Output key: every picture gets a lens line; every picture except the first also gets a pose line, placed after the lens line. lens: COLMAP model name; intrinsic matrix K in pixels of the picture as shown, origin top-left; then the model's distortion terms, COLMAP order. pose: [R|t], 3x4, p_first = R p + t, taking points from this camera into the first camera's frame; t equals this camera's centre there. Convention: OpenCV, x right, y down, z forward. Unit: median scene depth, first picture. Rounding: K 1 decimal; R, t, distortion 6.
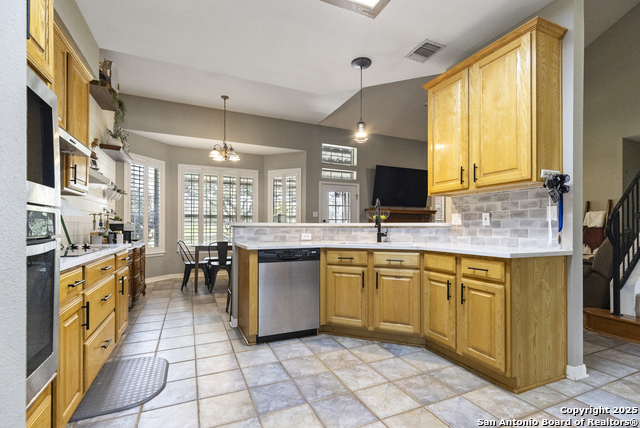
lens RADIAL K [[296.2, 0, 320.6], [0, 296.2, 228.7], [0, 0, 1]] dist [0.004980, -0.001592]
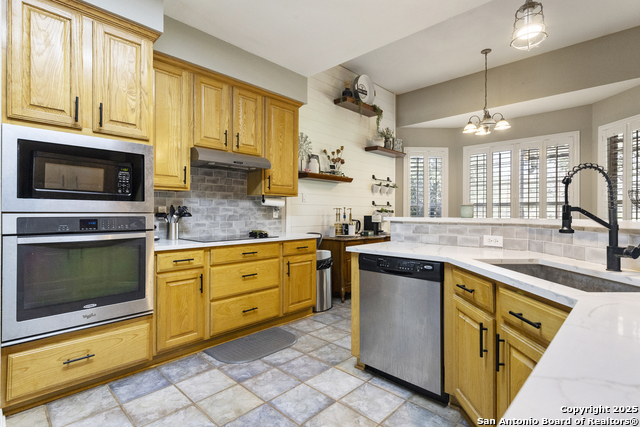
lens RADIAL K [[312.9, 0, 321.0], [0, 312.9, 213.1], [0, 0, 1]] dist [0.007702, 0.000863]
pose [[0.383910, -0.001195, -0.923370, 0.533647], [-0.006786, 0.999969, -0.004116, -0.032520], [0.923346, 0.007846, 0.383890, 0.576956]]
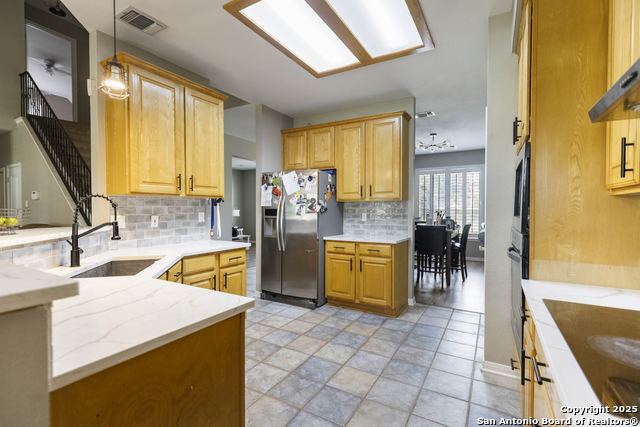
lens RADIAL K [[296.2, 0, 323.9], [0, 296.2, 214.3], [0, 0, 1]] dist [0.004980, -0.001592]
pose [[-0.591527, -0.018380, 0.806076, -0.671839], [-0.000086, 0.999742, 0.022733, -0.083338], [-0.806285, 0.013378, -0.591375, 1.157367]]
